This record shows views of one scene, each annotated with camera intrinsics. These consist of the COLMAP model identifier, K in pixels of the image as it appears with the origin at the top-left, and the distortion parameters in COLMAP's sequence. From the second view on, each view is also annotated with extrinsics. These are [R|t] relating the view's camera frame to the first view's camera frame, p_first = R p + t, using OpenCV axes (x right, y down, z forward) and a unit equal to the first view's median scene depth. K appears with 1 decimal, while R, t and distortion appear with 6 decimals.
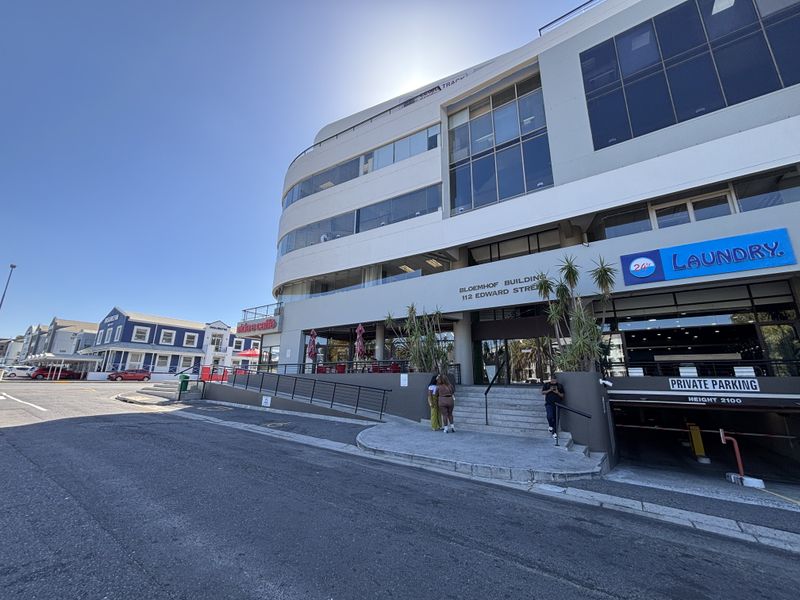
lens RADIAL K [[322.0, 0, 401.0], [0, 322.0, 292.8], [0, 0, 1]] dist [0.000973, 0.000965]
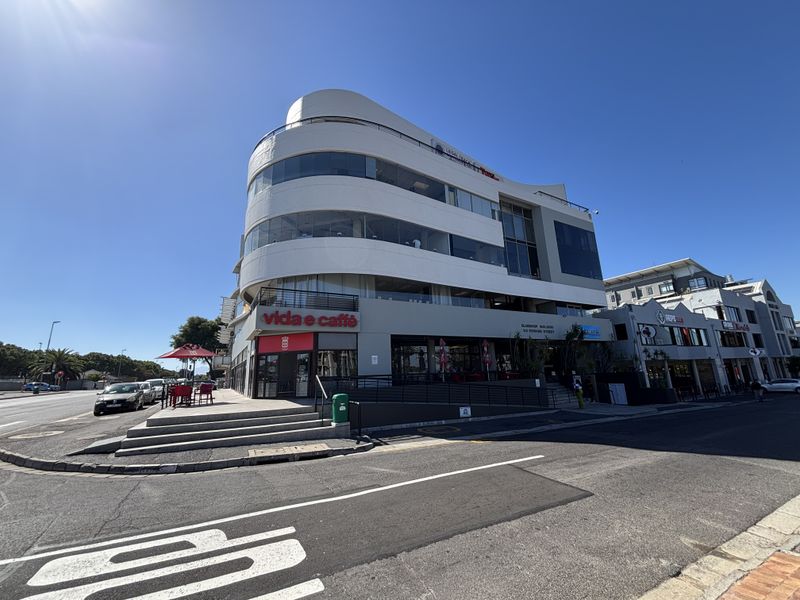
lens RADIAL K [[322.0, 0, 394.1], [0, 322.0, 299.3], [0, 0, 1]] dist [0.000973, 0.000965]
pose [[0.450996, 0.185524, 0.873031, -1.428306], [-0.188352, 0.975912, -0.110087, 0.150045], [-0.872425, -0.114789, 0.475077, 0.759229]]
